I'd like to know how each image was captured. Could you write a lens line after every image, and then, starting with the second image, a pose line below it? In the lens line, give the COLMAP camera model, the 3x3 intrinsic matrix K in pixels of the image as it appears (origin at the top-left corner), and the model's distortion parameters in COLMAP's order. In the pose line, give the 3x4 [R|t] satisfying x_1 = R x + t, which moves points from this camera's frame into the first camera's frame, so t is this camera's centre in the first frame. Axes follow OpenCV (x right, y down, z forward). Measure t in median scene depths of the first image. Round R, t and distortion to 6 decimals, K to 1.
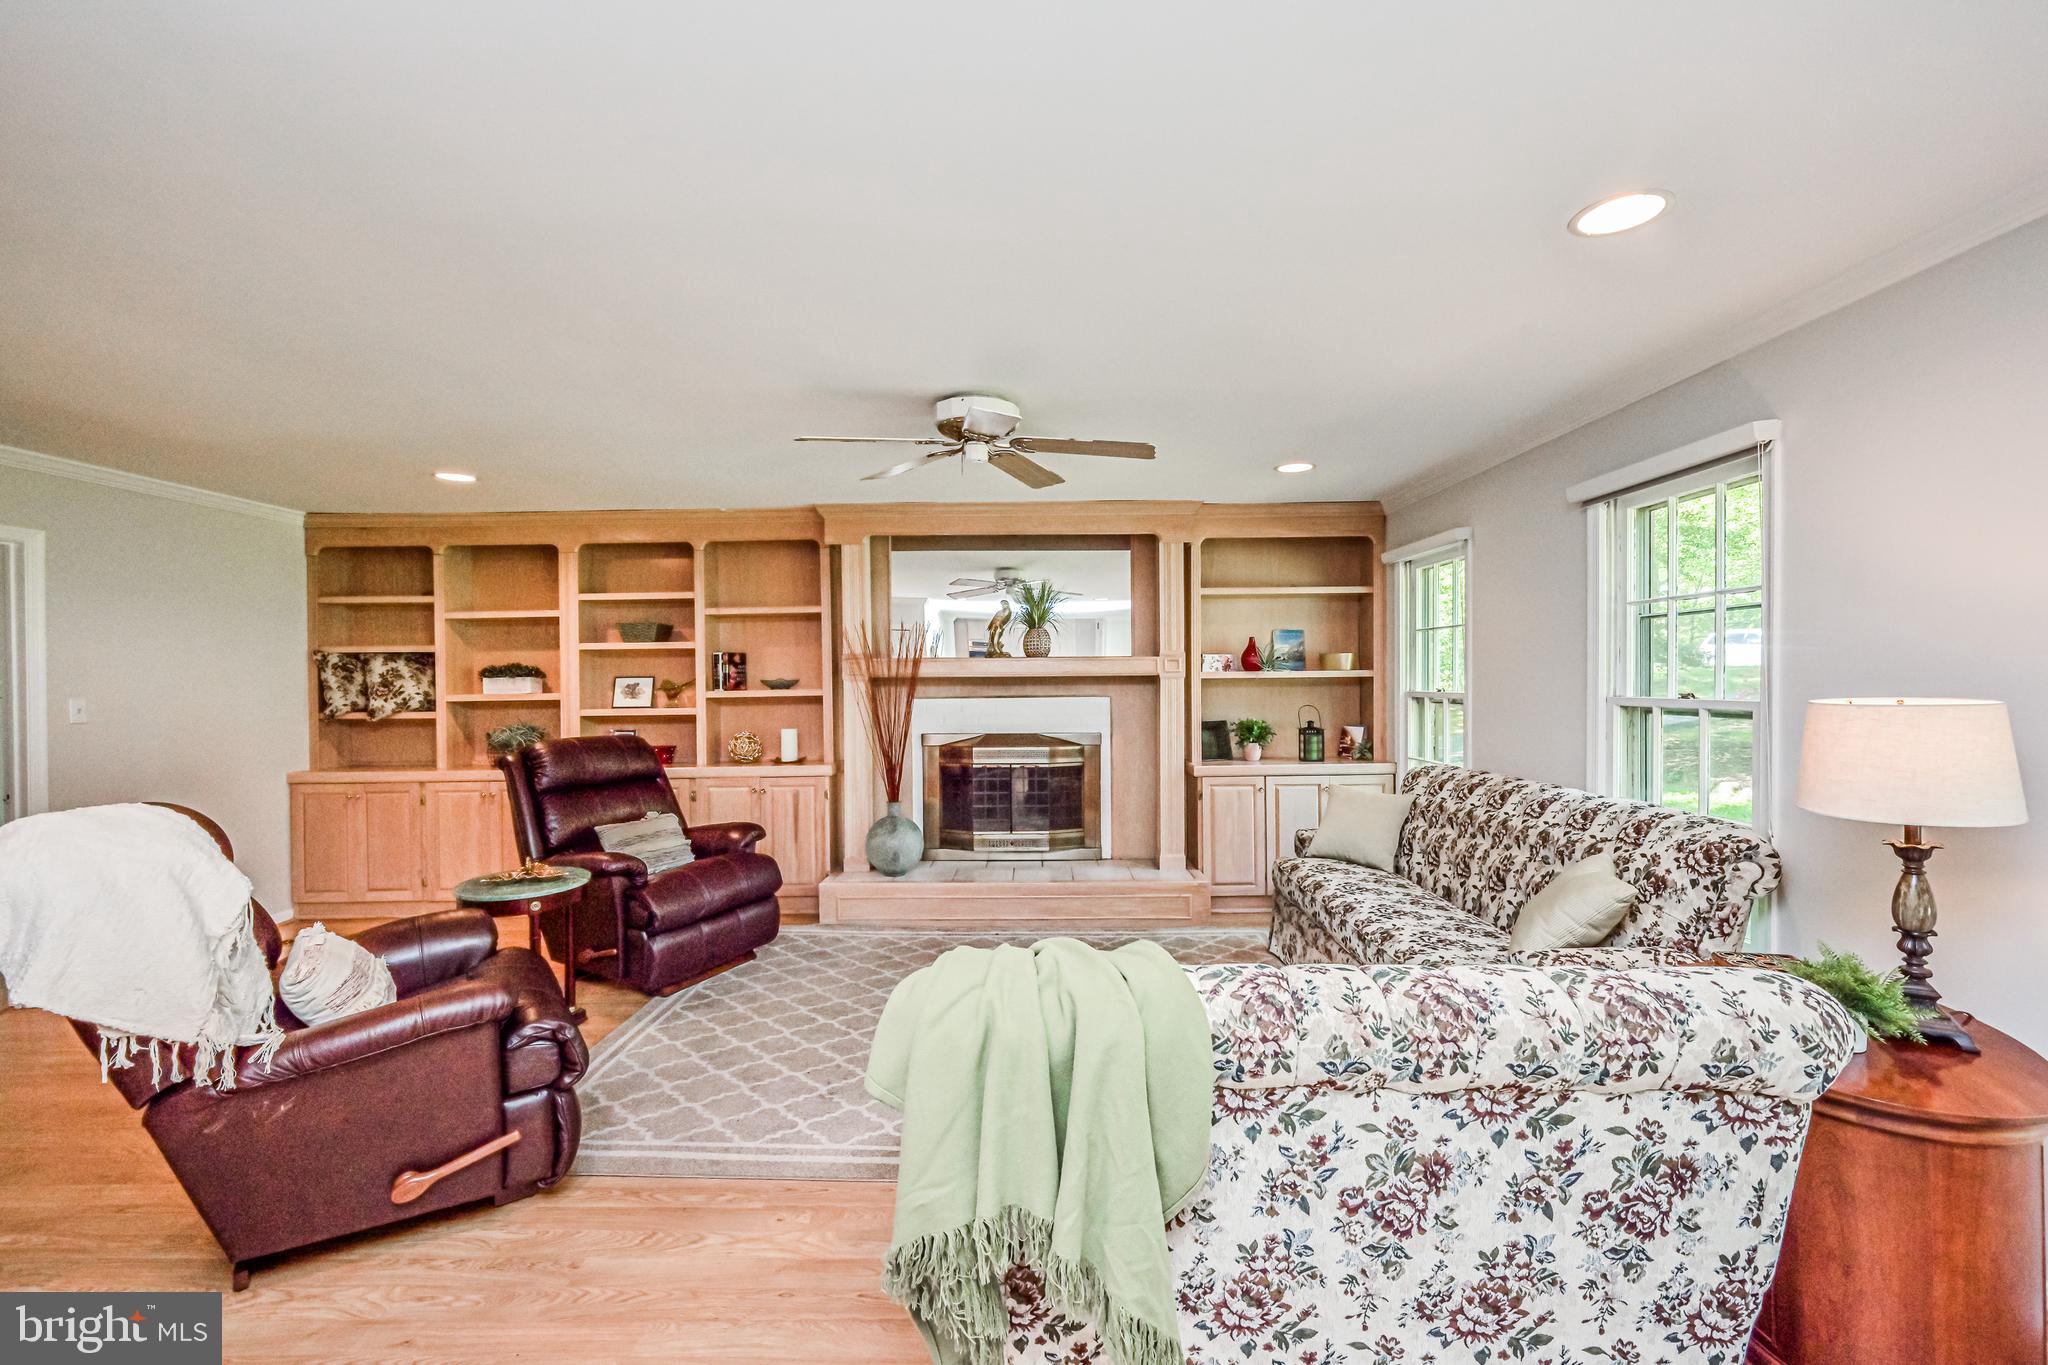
lens RADIAL K [[815.1, 0, 1024.0], [0, 815.1, 682.5], [0, 0, 1]] dist [0.001622, -0.000003]
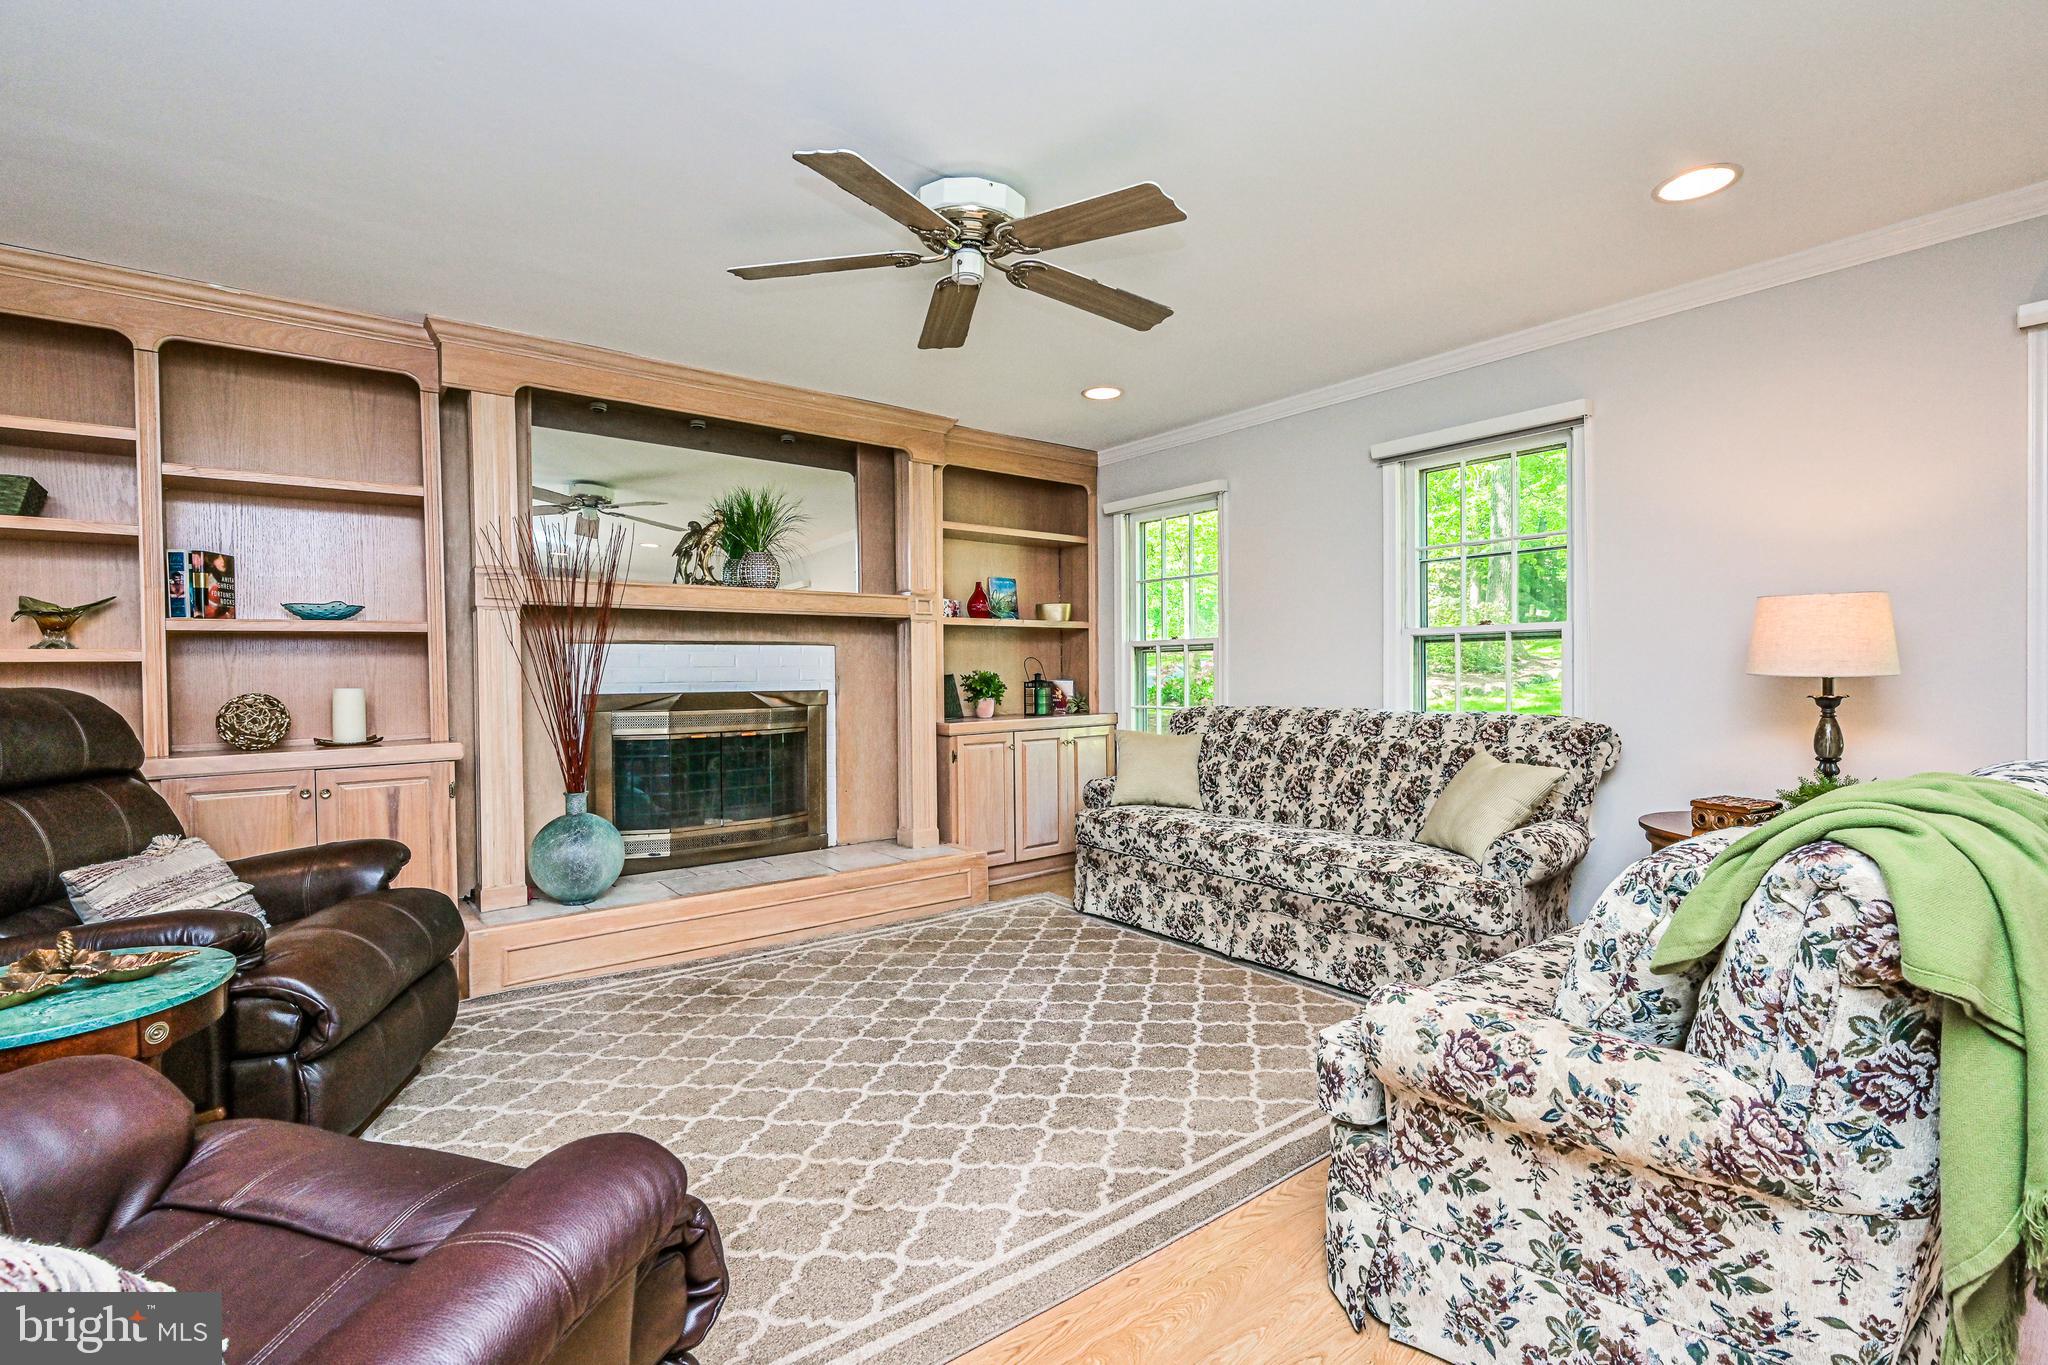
lens RADIAL K [[885.8, 0, 1024.0], [0, 885.8, 682.5], [0, 0, 1]] dist [-0.003160, 0.000002]
pose [[0.794759, -0.008886, 0.606860, -0.293553], [0.002831, 0.999936, 0.010934, 0.047960], [-0.606918, -0.006973, 0.794734, 0.198990]]
